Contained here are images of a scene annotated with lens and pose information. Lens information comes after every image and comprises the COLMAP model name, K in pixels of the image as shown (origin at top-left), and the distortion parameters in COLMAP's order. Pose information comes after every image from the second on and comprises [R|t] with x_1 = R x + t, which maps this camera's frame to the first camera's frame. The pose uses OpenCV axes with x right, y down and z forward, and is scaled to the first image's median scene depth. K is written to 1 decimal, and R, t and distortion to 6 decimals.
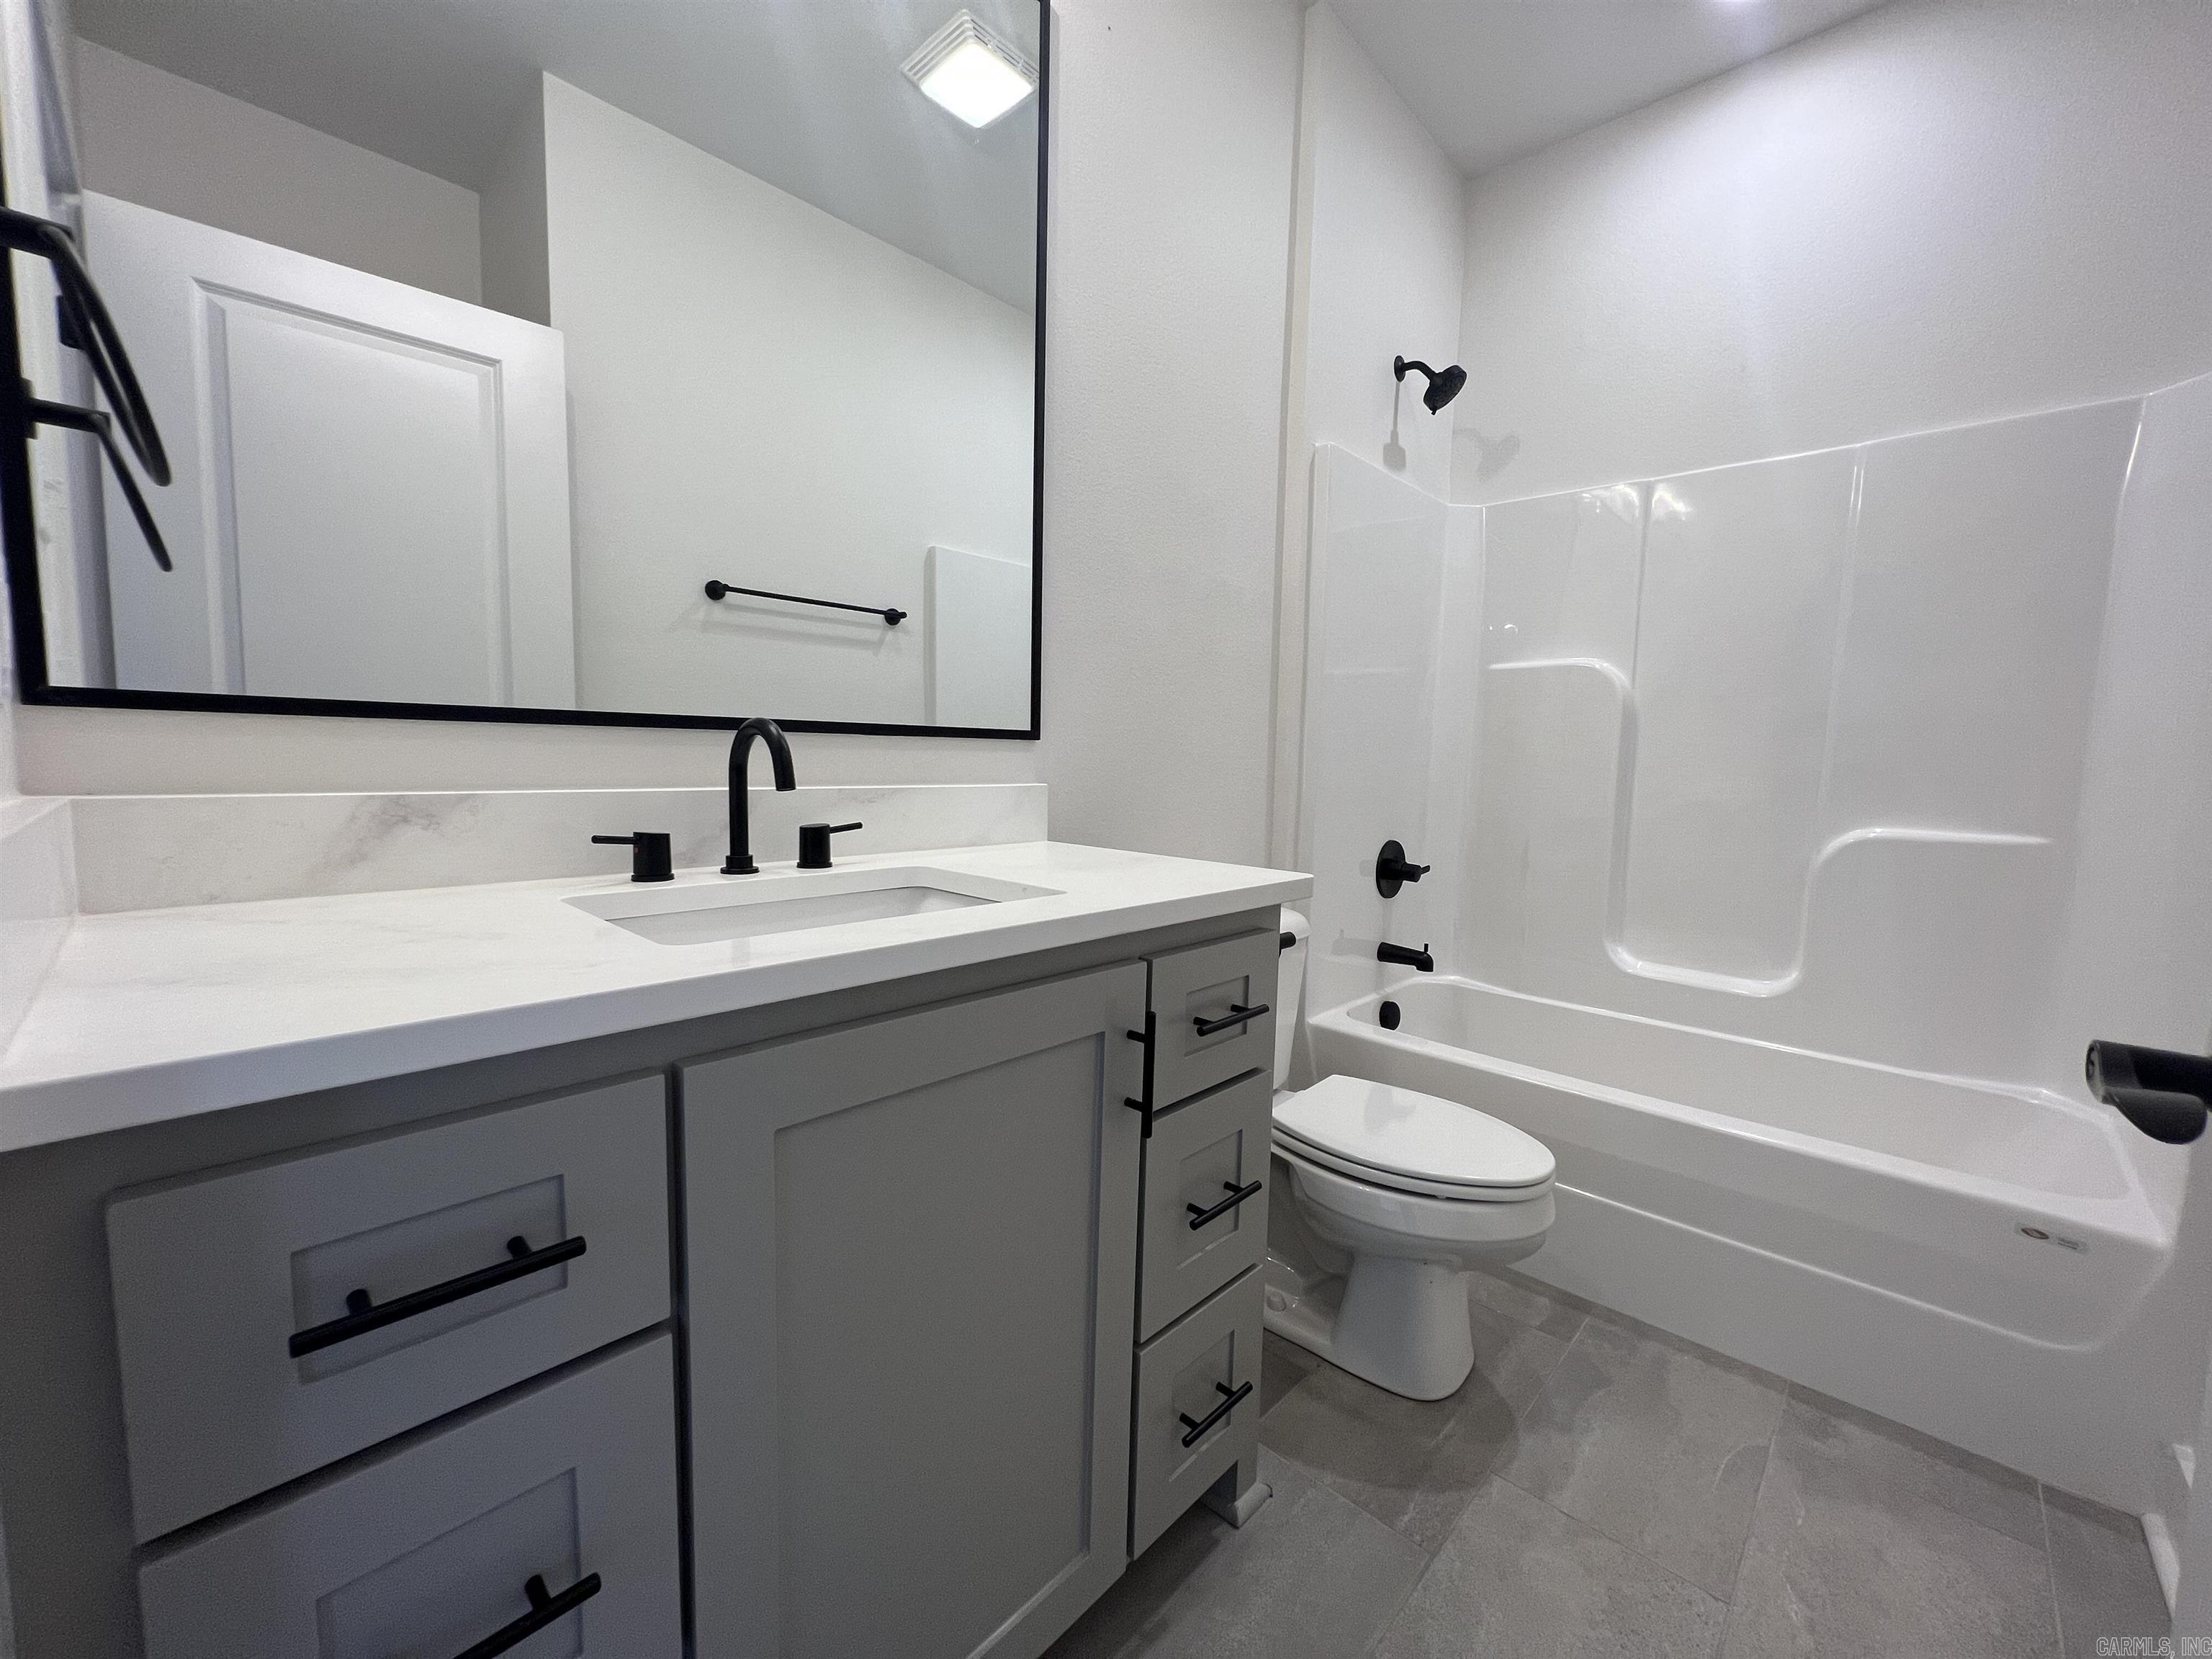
lens RADIAL K [[878.3, 0, 1109.3], [0, 878.3, 835.6], [0, 0, 1]] dist [-0.001431, 0.000419]
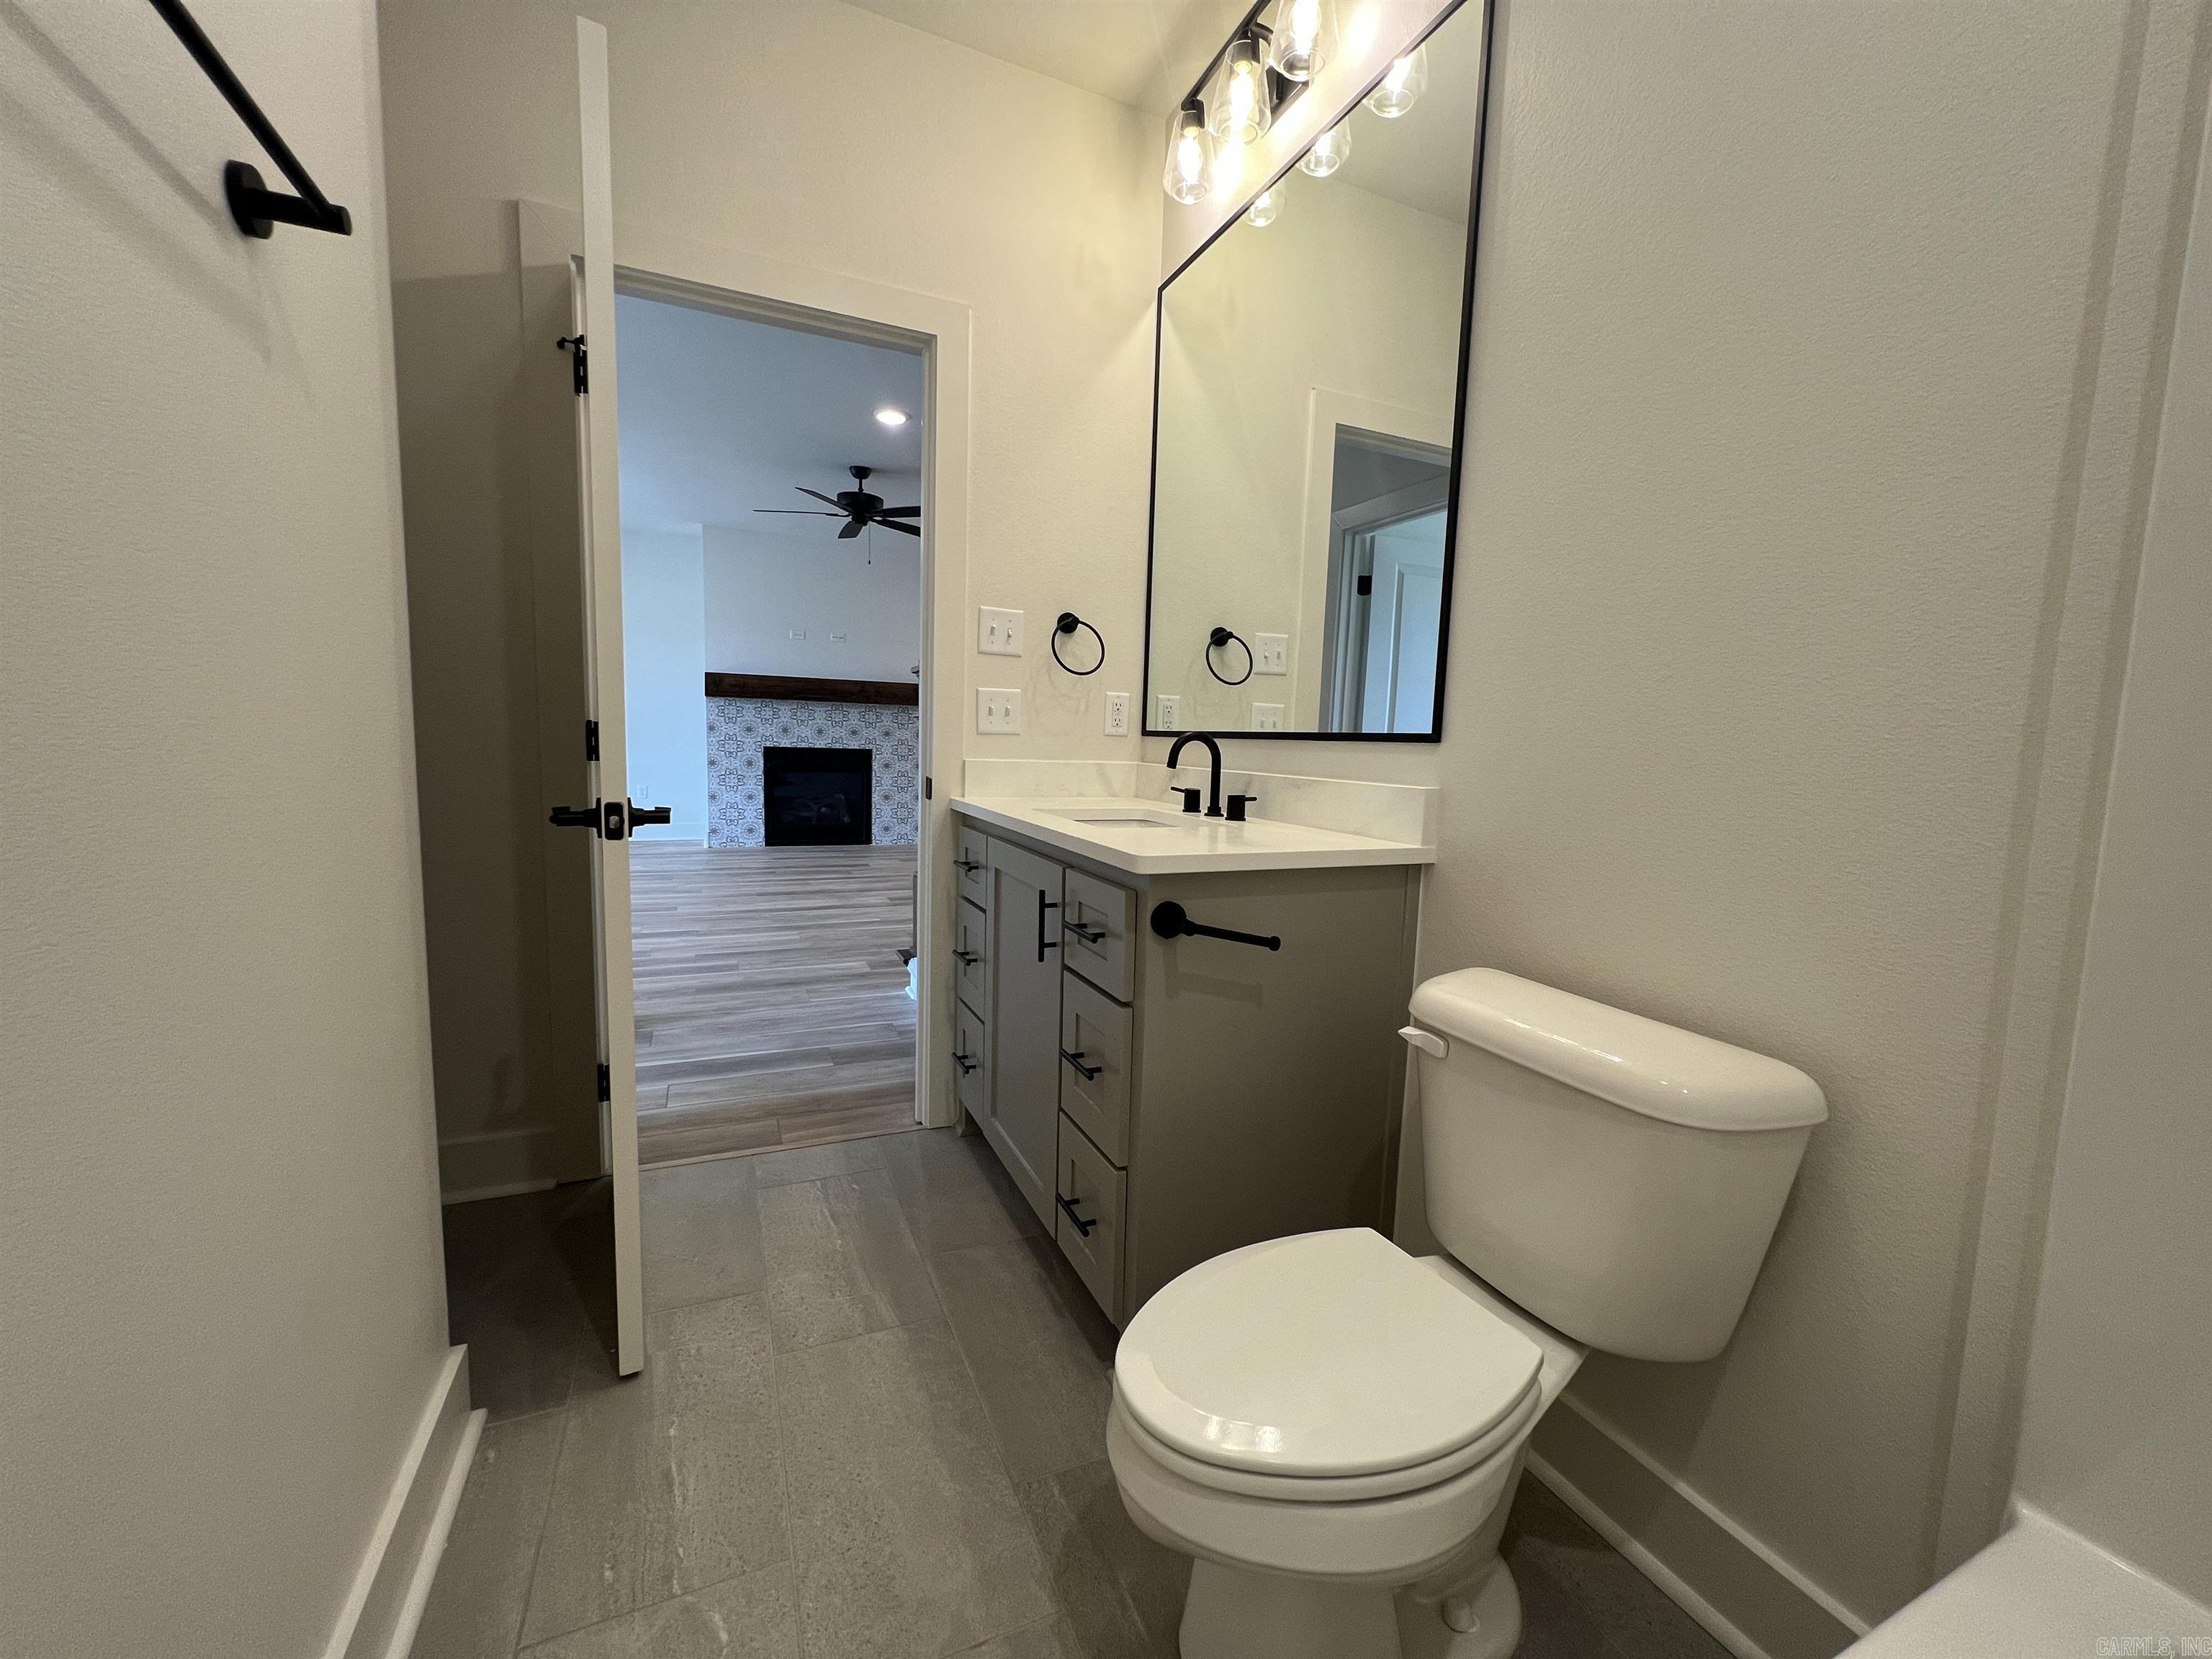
lens RADIAL K [[878.3, 0, 1109.3], [0, 878.3, 835.6], [0, 0, 1]] dist [-0.001431, 0.000419]
pose [[-0.376250, 0.061409, -0.924481, 1.259444], [-0.130188, 0.984398, 0.118373, -0.098253], [0.917326, 0.164894, -0.362384, 1.357863]]
